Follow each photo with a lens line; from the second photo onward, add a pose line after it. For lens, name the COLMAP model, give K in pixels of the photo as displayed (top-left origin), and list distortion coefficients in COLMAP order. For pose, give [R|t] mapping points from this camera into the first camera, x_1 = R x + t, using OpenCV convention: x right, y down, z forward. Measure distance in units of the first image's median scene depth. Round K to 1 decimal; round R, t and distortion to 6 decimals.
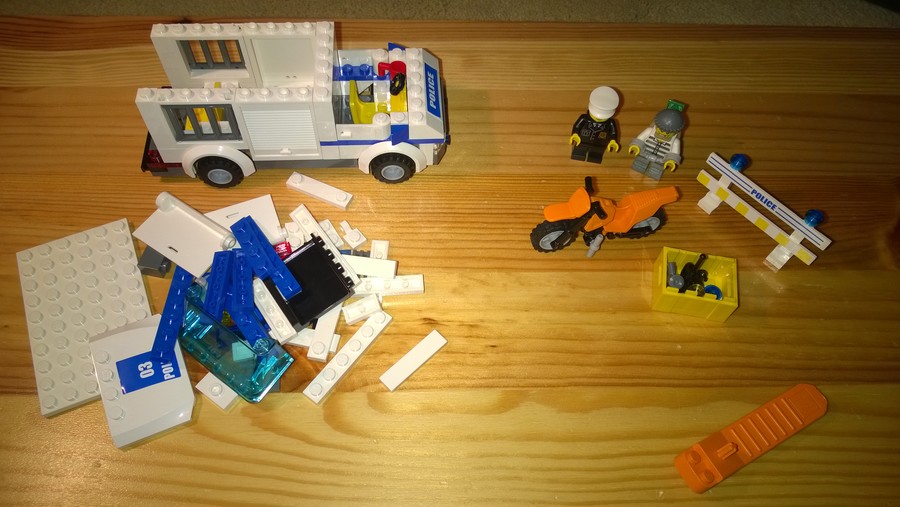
lens RADIAL K [[698.0, 0, 449.5], [0, 698.0, 259.5], [0, 0, 1]] dist [0.016318, -0.055193]
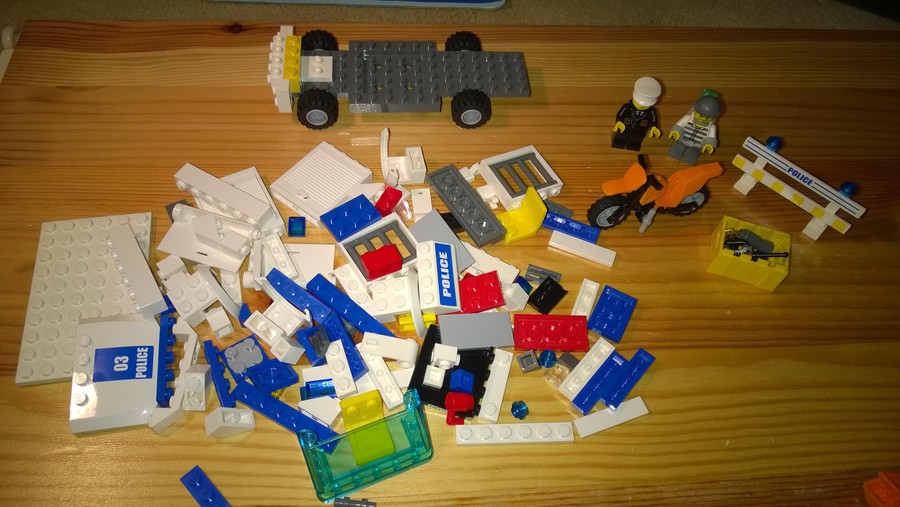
lens RADIAL K [[698.0, 0, 450.7], [0, 698.0, 256.5], [0, 0, 1]] dist [0.016318, -0.055193]
pose [[0.998560, -0.021401, 0.049185, -0.140055], [0.023667, 0.998663, -0.045961, 0.072717], [-0.048136, 0.047059, 0.997732, -0.053894]]
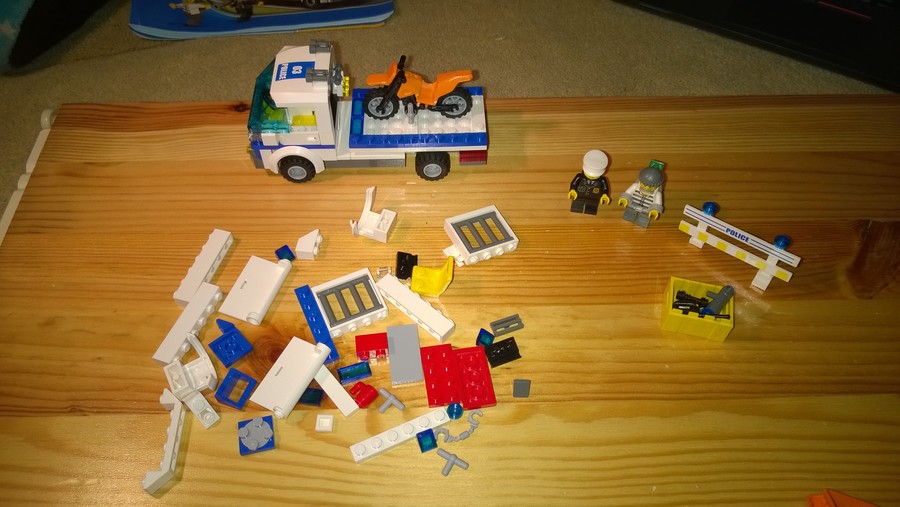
lens RADIAL K [[698.0, 0, 448.0], [0, 698.0, 255.8], [0, 0, 1]] dist [0.016318, -0.055193]
pose [[0.999521, -0.020974, -0.022740, -0.006842], [0.018584, 0.994749, -0.100648, 0.047785], [0.024731, 0.100177, 0.994662, -0.176788]]
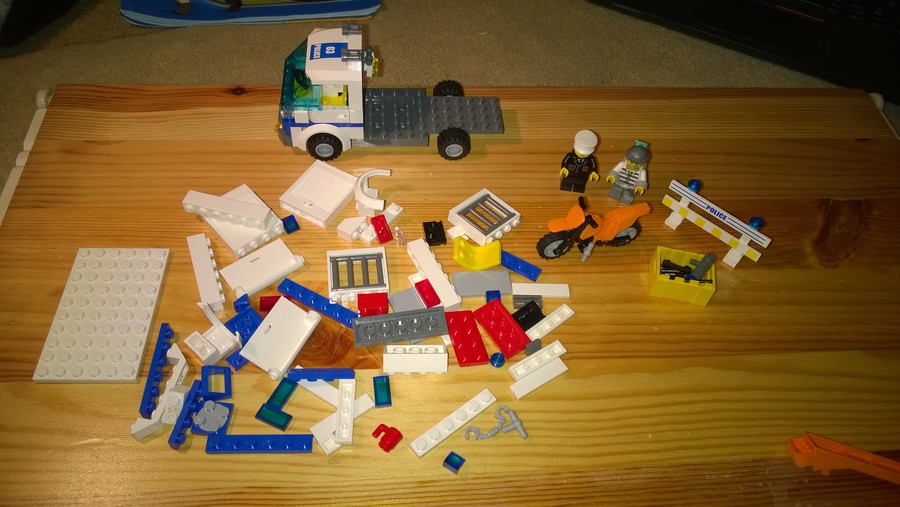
lens RADIAL K [[698.0, 0, 449.3], [0, 698.0, 252.1], [0, 0, 1]] dist [0.016318, -0.055193]
pose [[0.998475, -0.022960, 0.050203, -0.096079], [0.028976, 0.992034, -0.122593, 0.122871], [-0.046989, 0.123861, 0.991186, -0.229389]]
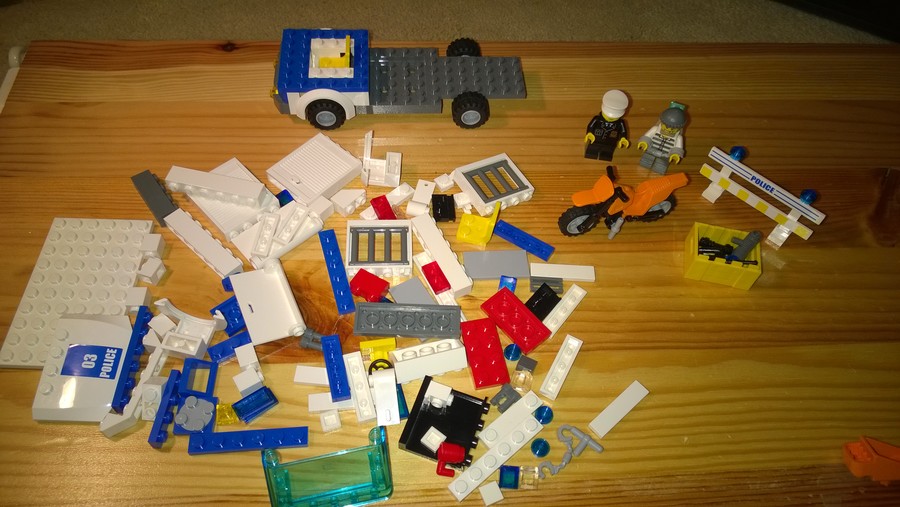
lens RADIAL K [[698.0, 0, 449.1], [0, 698.0, 254.9], [0, 0, 1]] dist [0.016318, -0.055193]
pose [[0.999385, -0.021157, 0.027966, -0.083686], [0.023042, 0.997360, -0.068866, 0.090032], [-0.026436, 0.069468, 0.997234, -0.104325]]
